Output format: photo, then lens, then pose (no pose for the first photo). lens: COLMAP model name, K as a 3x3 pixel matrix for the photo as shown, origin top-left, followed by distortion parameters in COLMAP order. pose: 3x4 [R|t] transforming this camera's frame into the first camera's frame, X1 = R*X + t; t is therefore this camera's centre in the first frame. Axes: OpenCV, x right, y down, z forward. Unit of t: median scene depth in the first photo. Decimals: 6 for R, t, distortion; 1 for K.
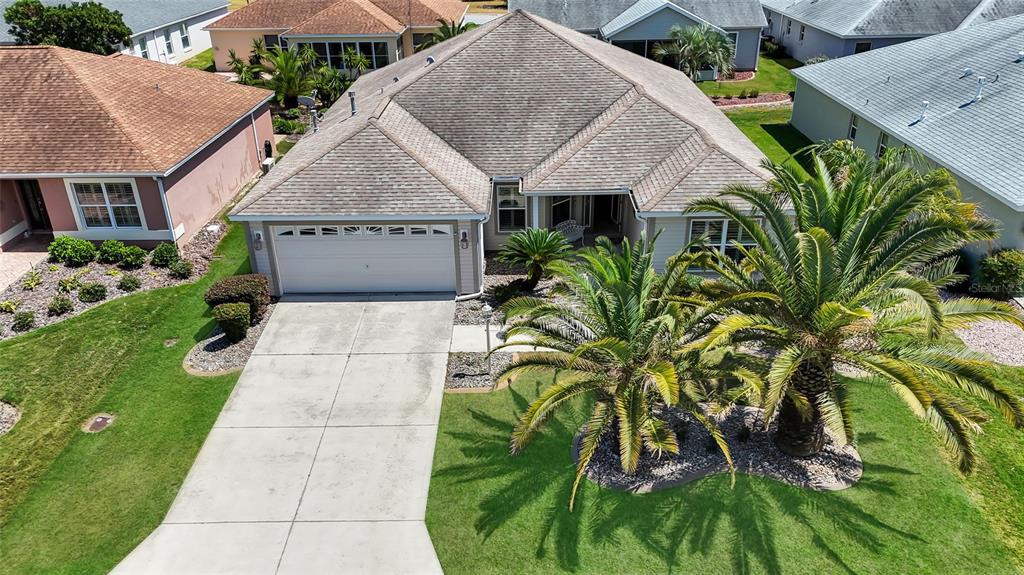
lens RADIAL K [[759.3, 0, 512.0], [0, 759.3, 287.5], [0, 0, 1]] dist [0.020338, -0.002731]
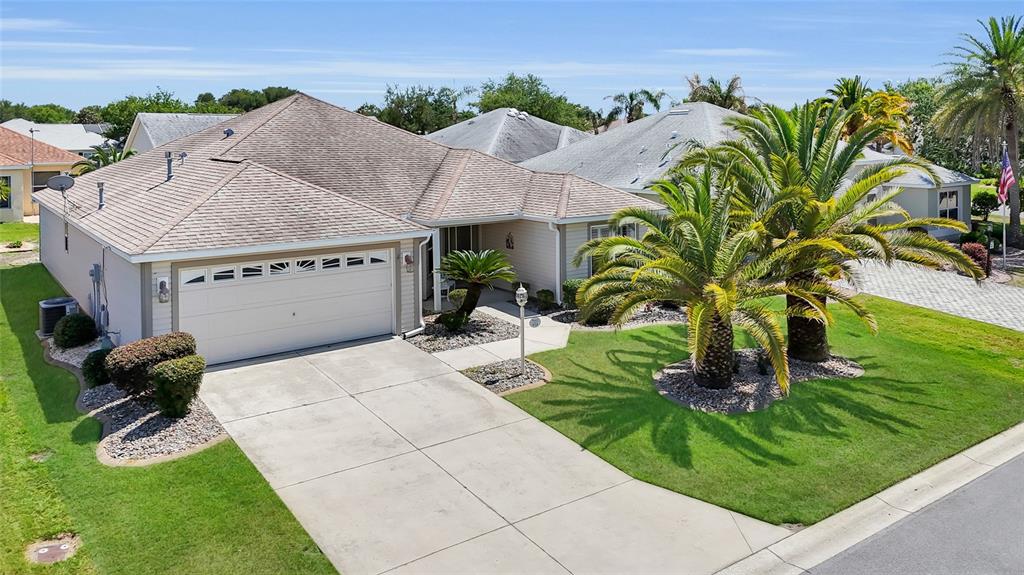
lens RADIAL K [[793.0, 0, 510.9], [0, 793.0, 143.5], [0, 0, 1]] dist [0.017555, -0.009183]
pose [[0.799015, 0.004605, 0.601293, -0.536771], [0.259064, 0.899769, -0.351144, 0.172815], [-0.542642, 0.436343, 0.717736, 0.194516]]
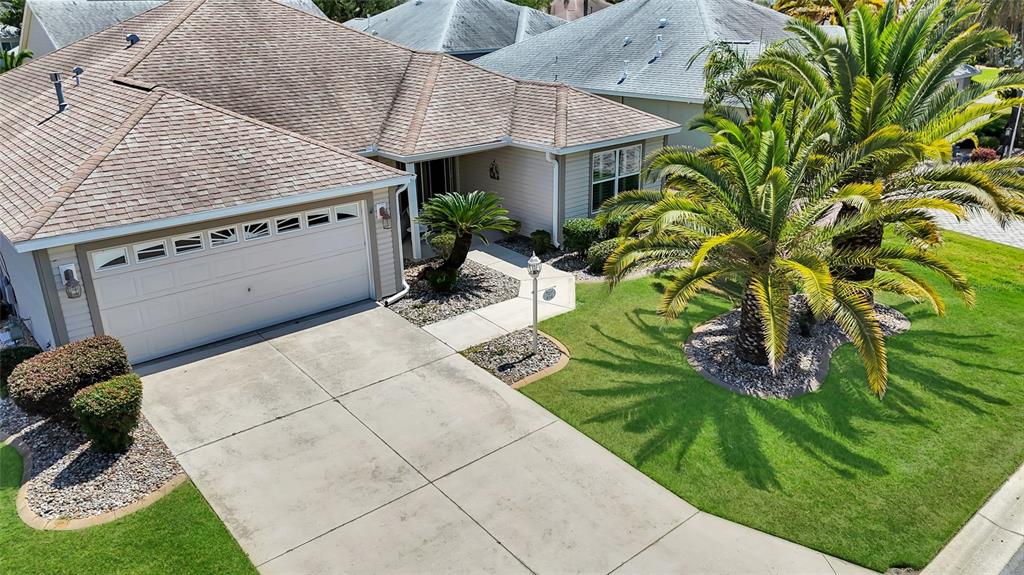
lens RADIAL K [[764.5, 0, 512.0], [0, 764.5, 287.5], [0, 0, 1]] dist [0.008200, -0.001556]
pose [[0.749690, -0.226588, 0.621790, -0.448227], [0.296597, 0.954954, -0.009609, 0.045952], [-0.591604, 0.191625, 0.783125, 0.362004]]
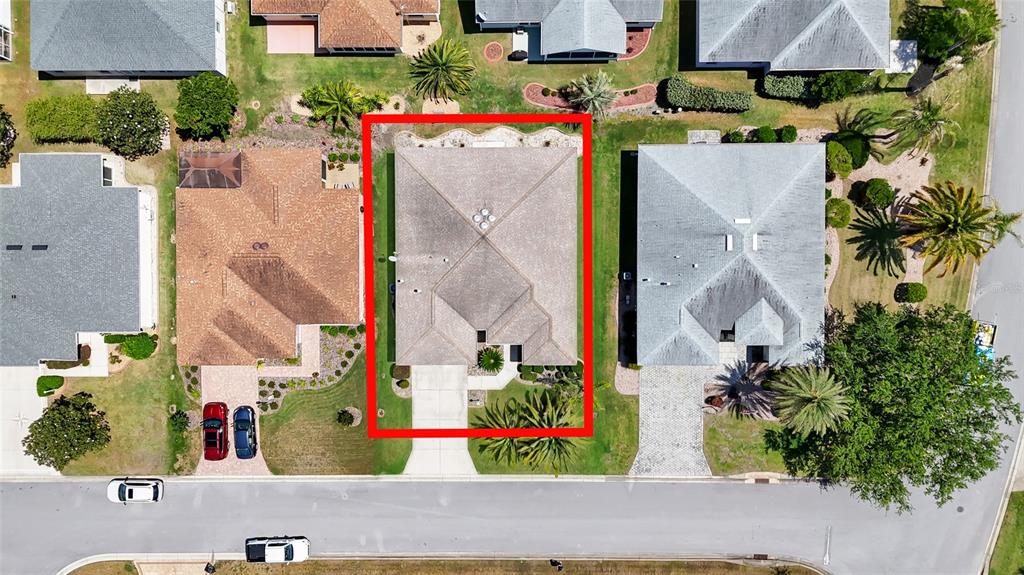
lens RADIAL K [[759.3, 0, 512.0], [0, 759.3, 287.5], [0, 0, 1]] dist [0.020338, -0.002731]
pose [[0.999915, -0.012572, 0.003480, 0.110940], [0.002619, 0.454808, 0.890586, -3.079112], [-0.012779, -0.890501, 0.454802, -0.183616]]
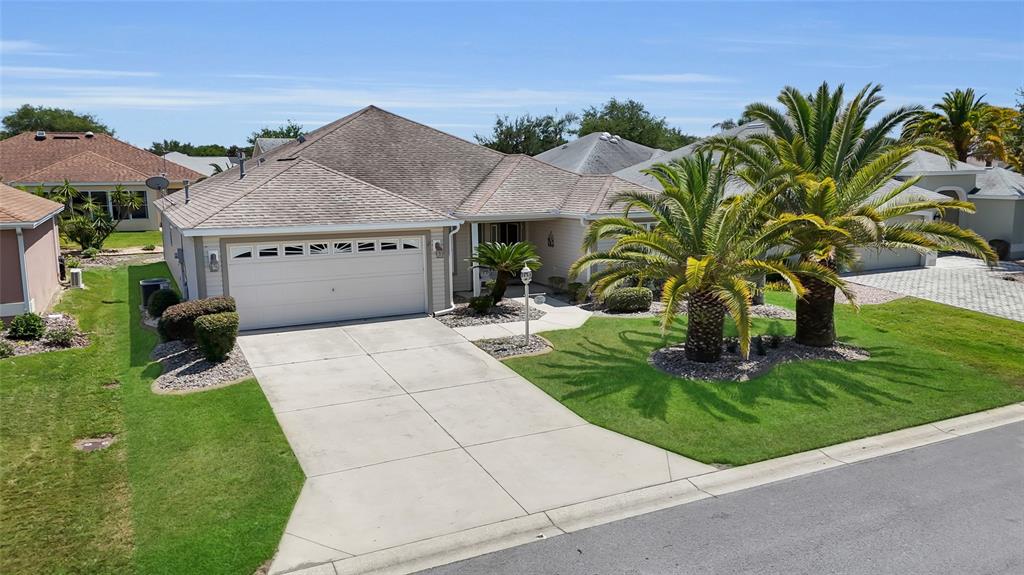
lens RADIAL K [[759.3, 0, 512.0], [0, 759.3, 287.5], [0, 0, 1]] dist [0.020338, -0.002731]
pose [[0.886723, -0.060991, 0.458261, -0.435647], [0.200684, 0.943774, -0.262711, 0.263176], [-0.416471, 0.324917, 0.849106, 0.138172]]
